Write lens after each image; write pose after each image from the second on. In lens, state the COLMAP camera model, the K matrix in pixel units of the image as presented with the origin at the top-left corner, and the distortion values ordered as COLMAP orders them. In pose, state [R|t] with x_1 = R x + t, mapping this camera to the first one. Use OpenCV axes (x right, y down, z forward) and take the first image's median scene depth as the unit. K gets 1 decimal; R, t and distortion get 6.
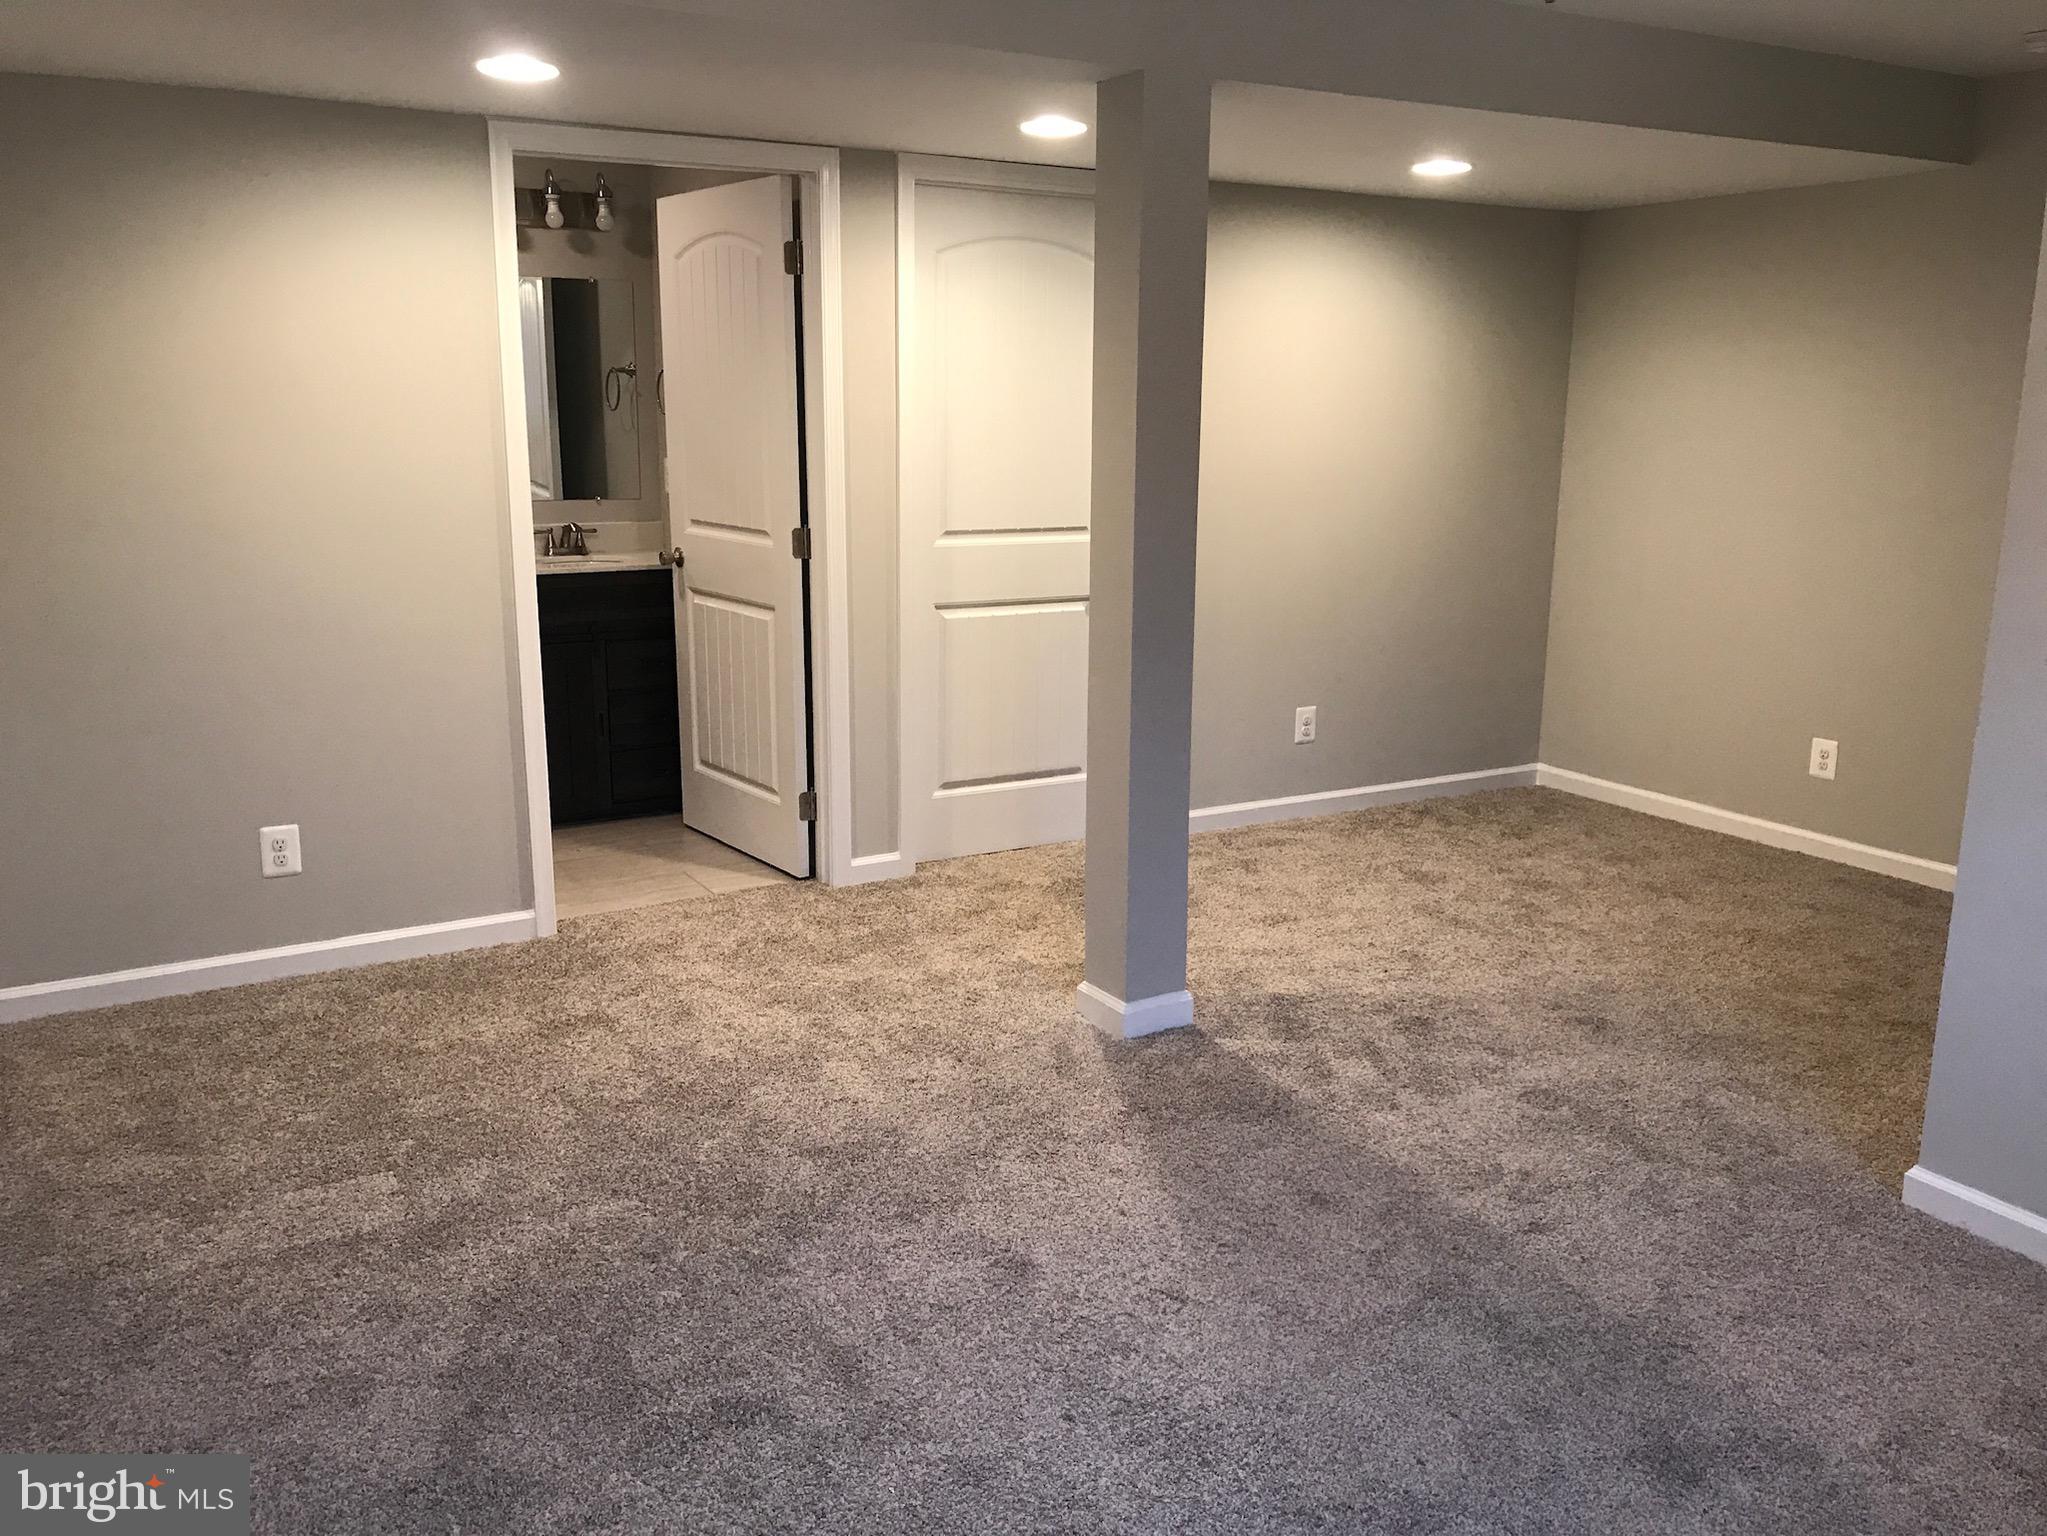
lens RADIAL K [[1655.7, 0, 1017.1], [0, 1655.7, 753.4], [0, 0, 1]] dist [0.137219, -0.422670]
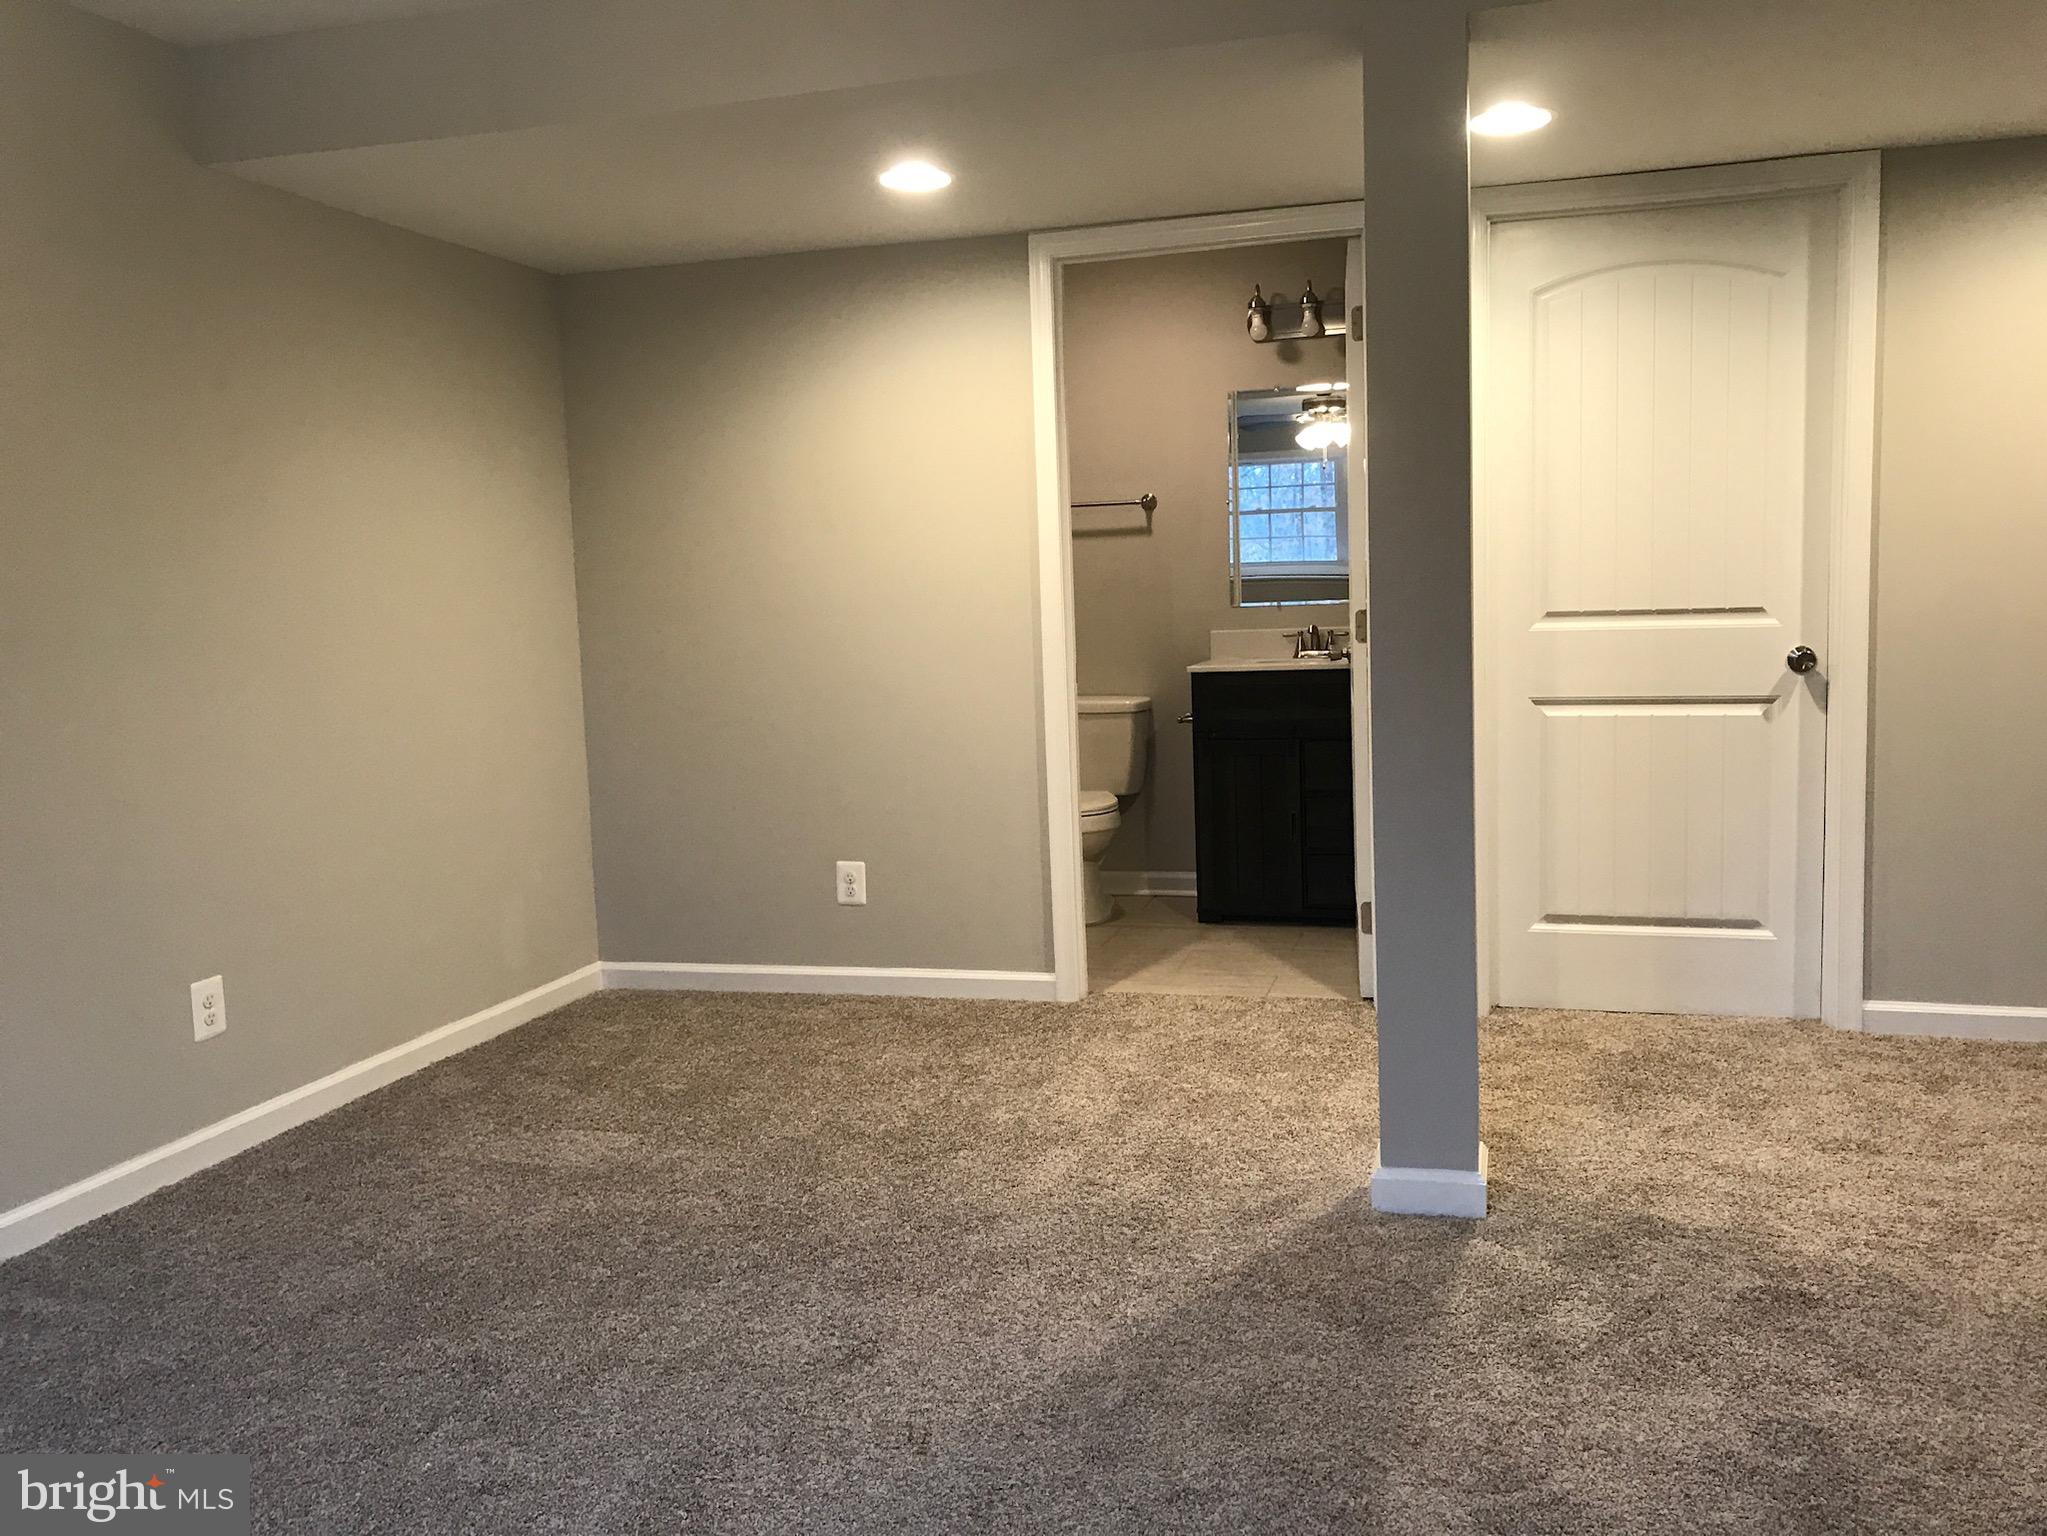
lens RADIAL K [[1671.8, 0, 1019.7], [0, 1671.8, 753.2], [0, 0, 1]] dist [0.038834, -0.043250]
pose [[0.684518, 0.041522, -0.727812, 0.483909], [-0.116696, 0.991743, -0.053174, 0.016822], [0.719595, 0.121331, 0.683712, 0.282634]]
